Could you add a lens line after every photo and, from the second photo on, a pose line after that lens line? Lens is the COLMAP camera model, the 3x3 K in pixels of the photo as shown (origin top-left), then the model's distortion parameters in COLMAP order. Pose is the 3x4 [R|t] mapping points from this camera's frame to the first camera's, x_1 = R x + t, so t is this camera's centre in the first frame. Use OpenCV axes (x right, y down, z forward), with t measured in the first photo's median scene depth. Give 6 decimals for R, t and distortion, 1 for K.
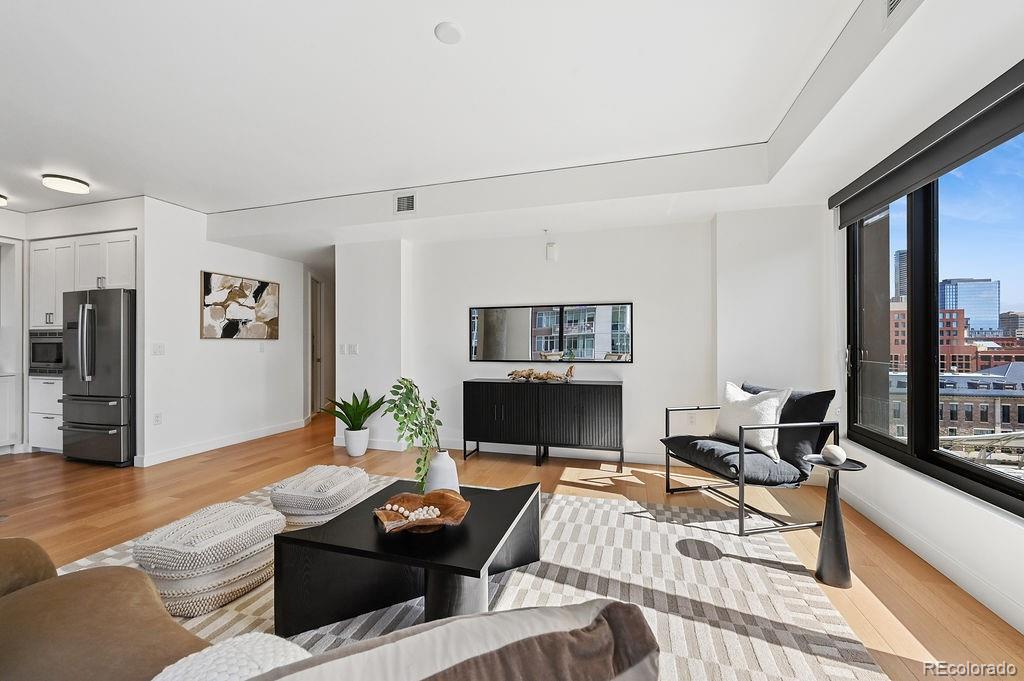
lens RADIAL K [[404.7, 0, 512.0], [0, 404.7, 340.5], [0, 0, 1]] dist [0.000084, 0.000355]
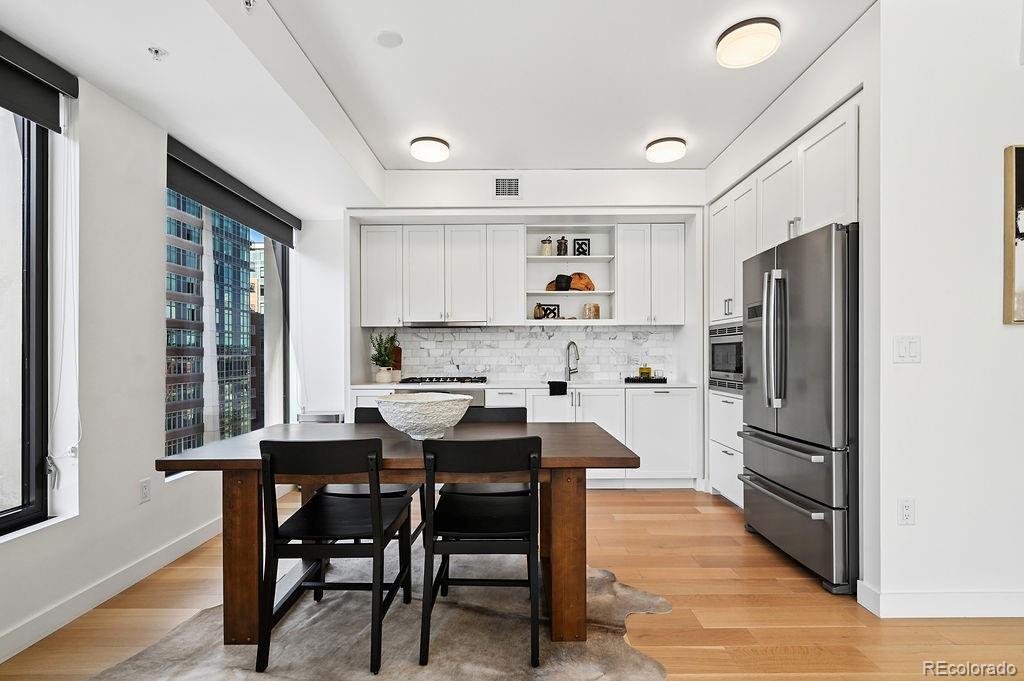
lens RADIAL K [[484.7, 0, 513.9], [0, 484.7, 356.4], [0, 0, 1]] dist [0.001263, -0.000158]
pose [[0.287582, 0.002858, -0.957752, -0.496150], [0.005224, 0.999976, 0.004553, 0.023883], [0.957742, -0.006313, 0.287560, 0.447989]]
